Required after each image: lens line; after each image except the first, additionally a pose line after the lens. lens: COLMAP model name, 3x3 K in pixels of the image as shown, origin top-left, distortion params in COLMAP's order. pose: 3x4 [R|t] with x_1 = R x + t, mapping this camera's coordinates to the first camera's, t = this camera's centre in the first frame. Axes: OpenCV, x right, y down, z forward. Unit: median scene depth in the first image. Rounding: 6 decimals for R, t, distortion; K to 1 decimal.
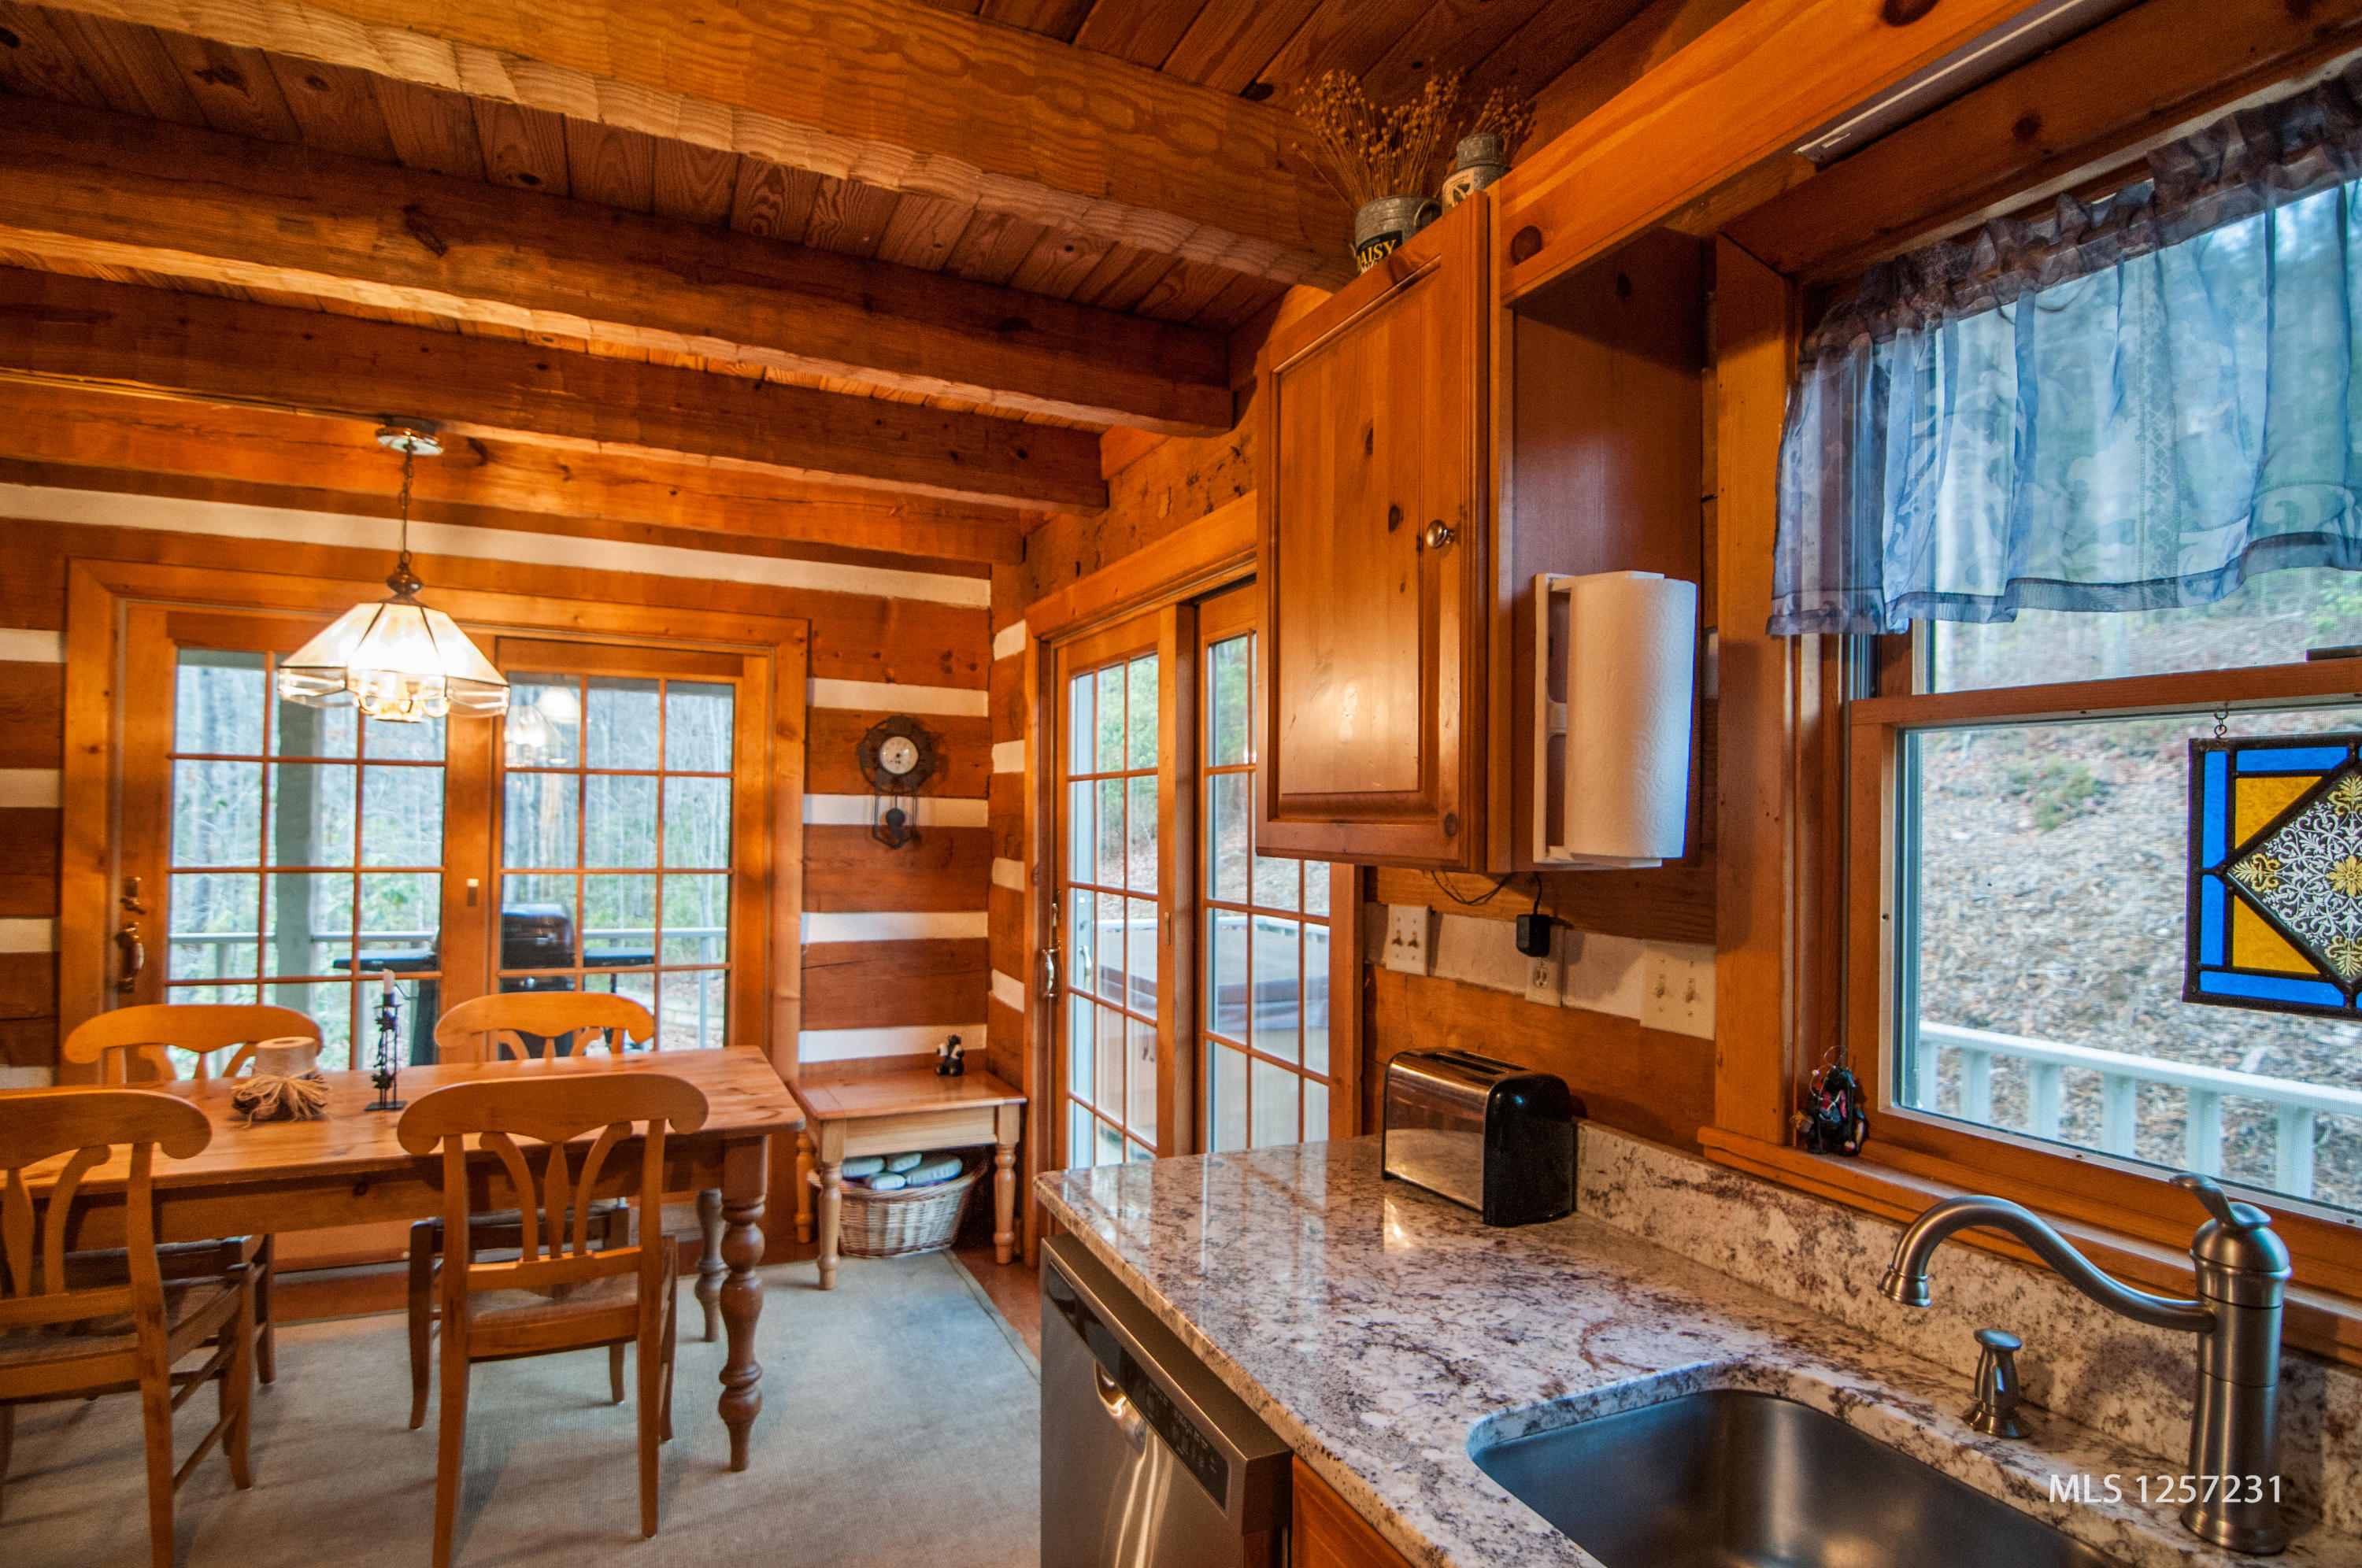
lens RADIAL K [[1193.4, 0, 1181.3], [0, 1193.4, 814.7], [0, 0, 1]] dist [-0.000223, -0.016089]
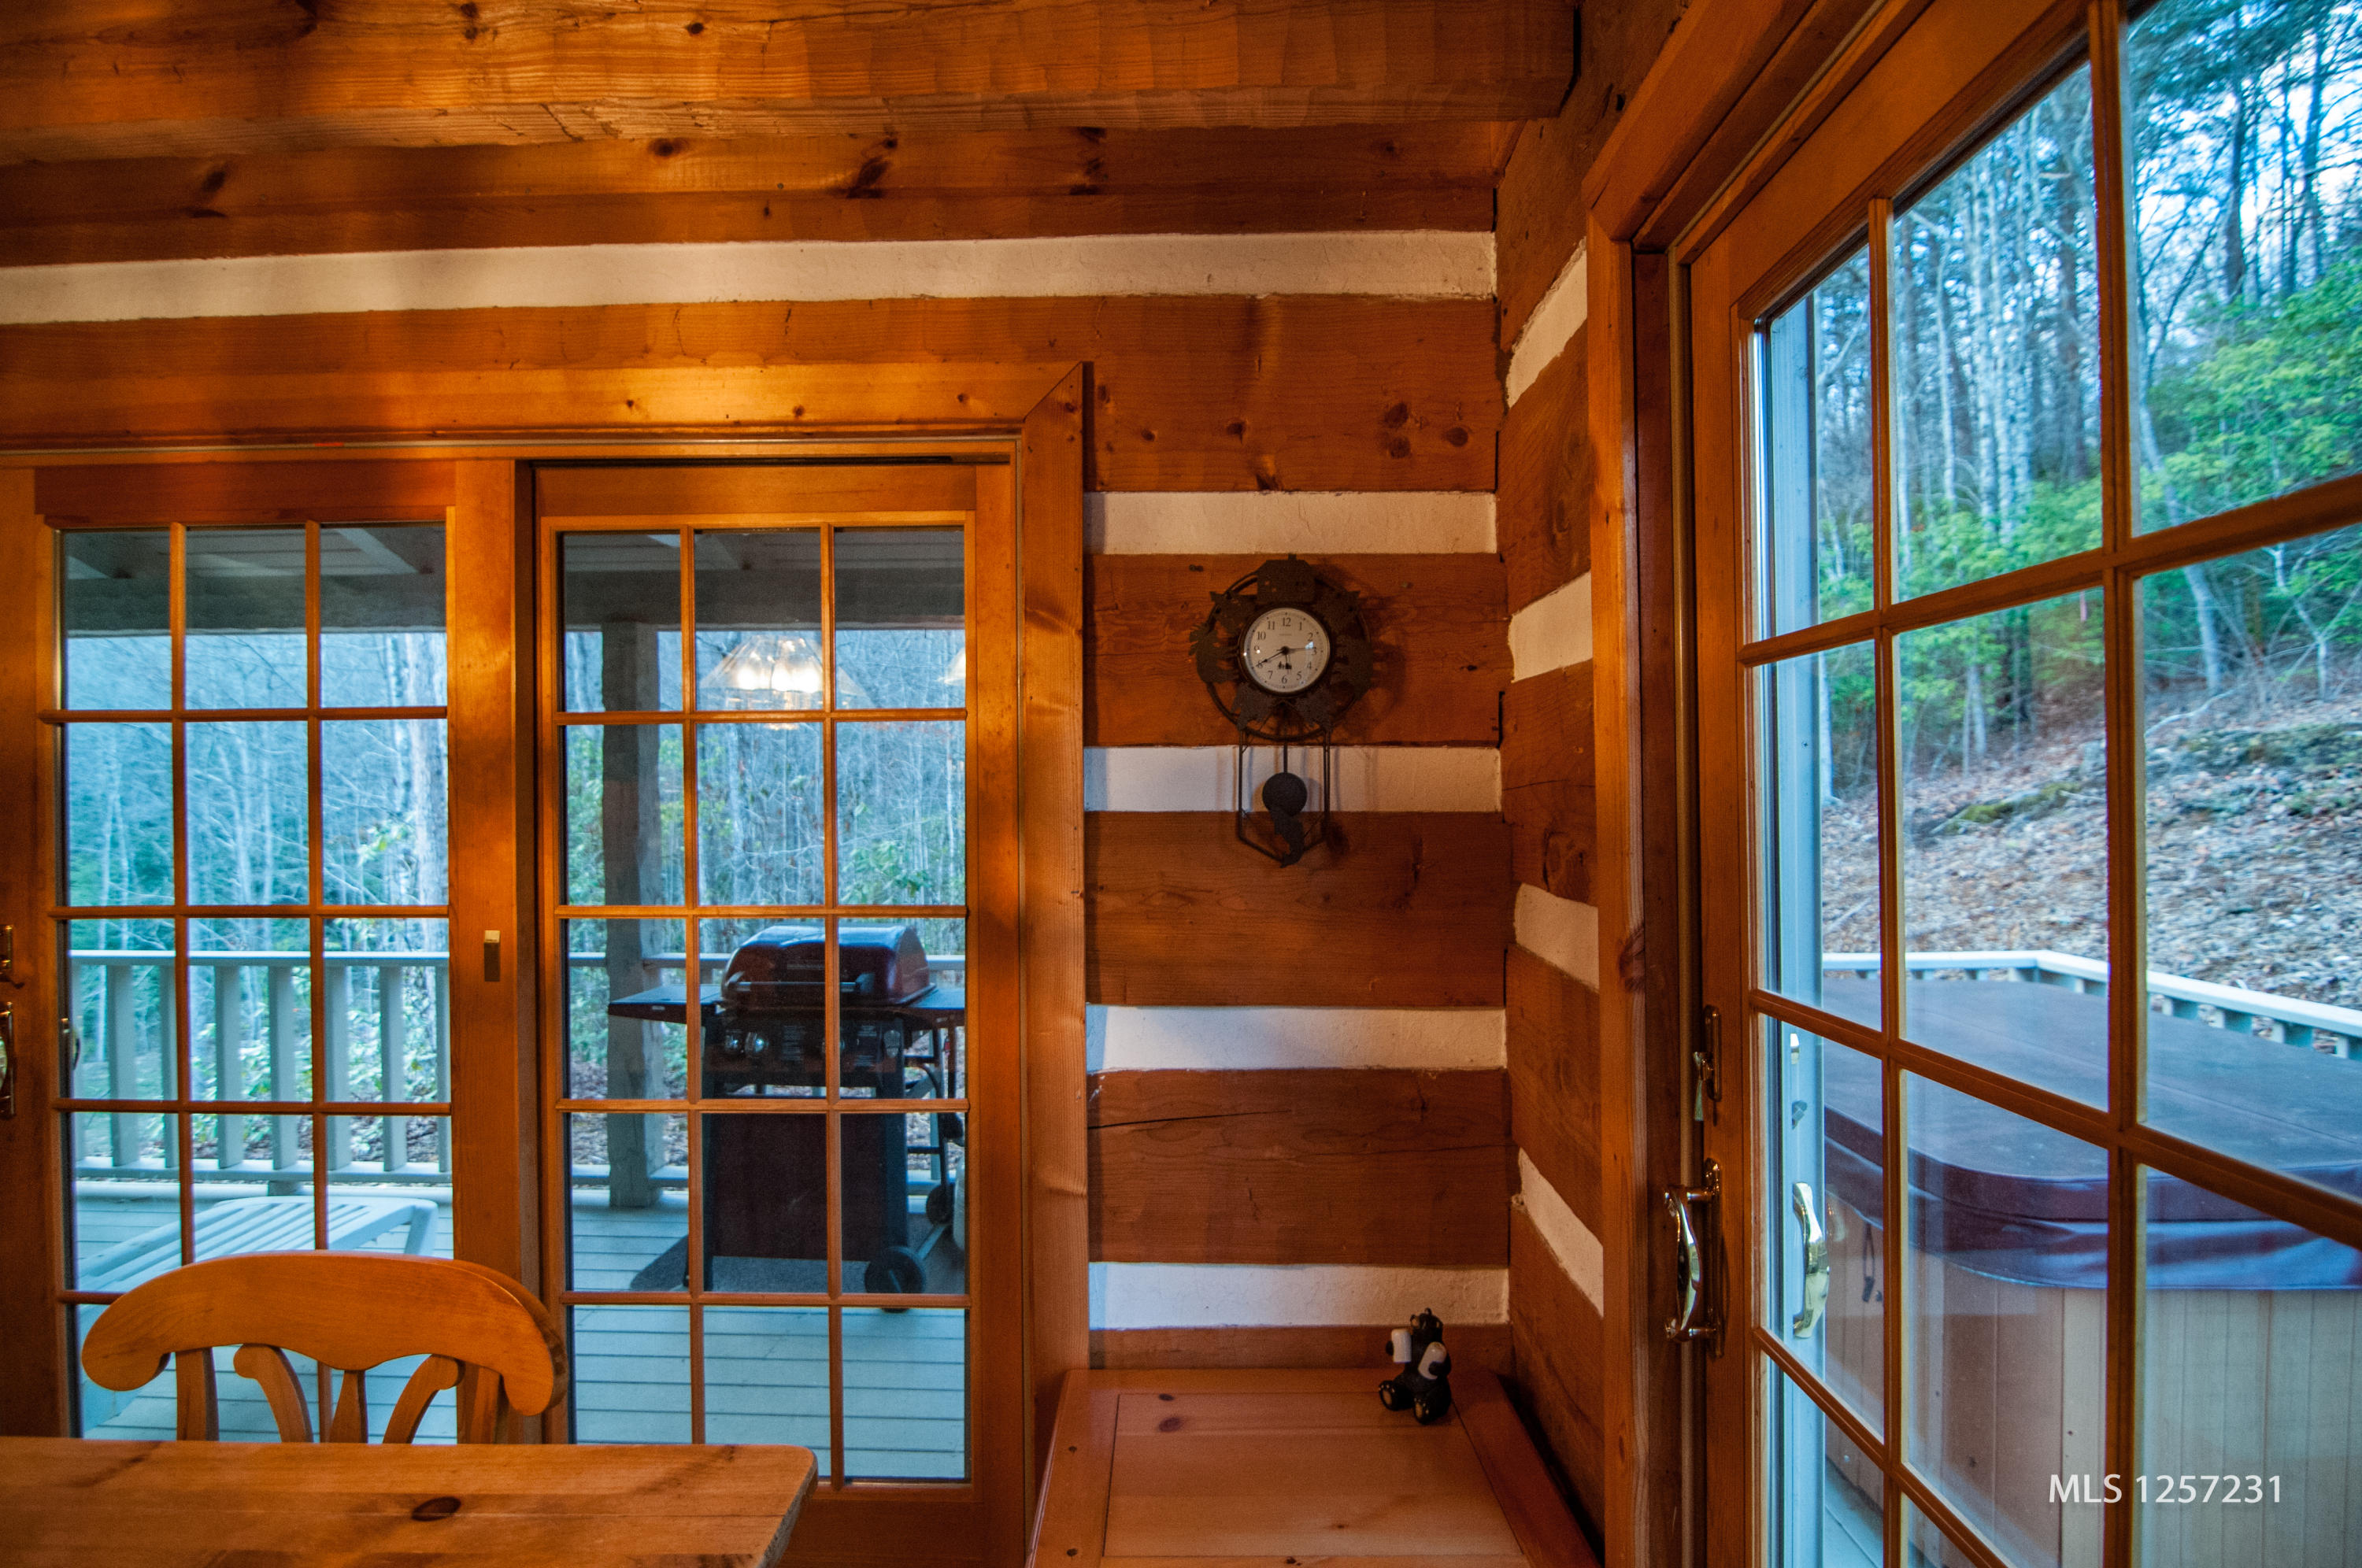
lens RADIAL K [[1224.9, 0, 1162.1], [0, 1224.9, 799.5], [0, 0, 1]] dist [-0.005652, -0.001752]
pose [[0.895109, -0.016426, -0.445545, -0.079634], [0.024522, 0.999622, 0.012412, -0.002108], [0.445173, -0.022036, 0.895173, 0.580688]]
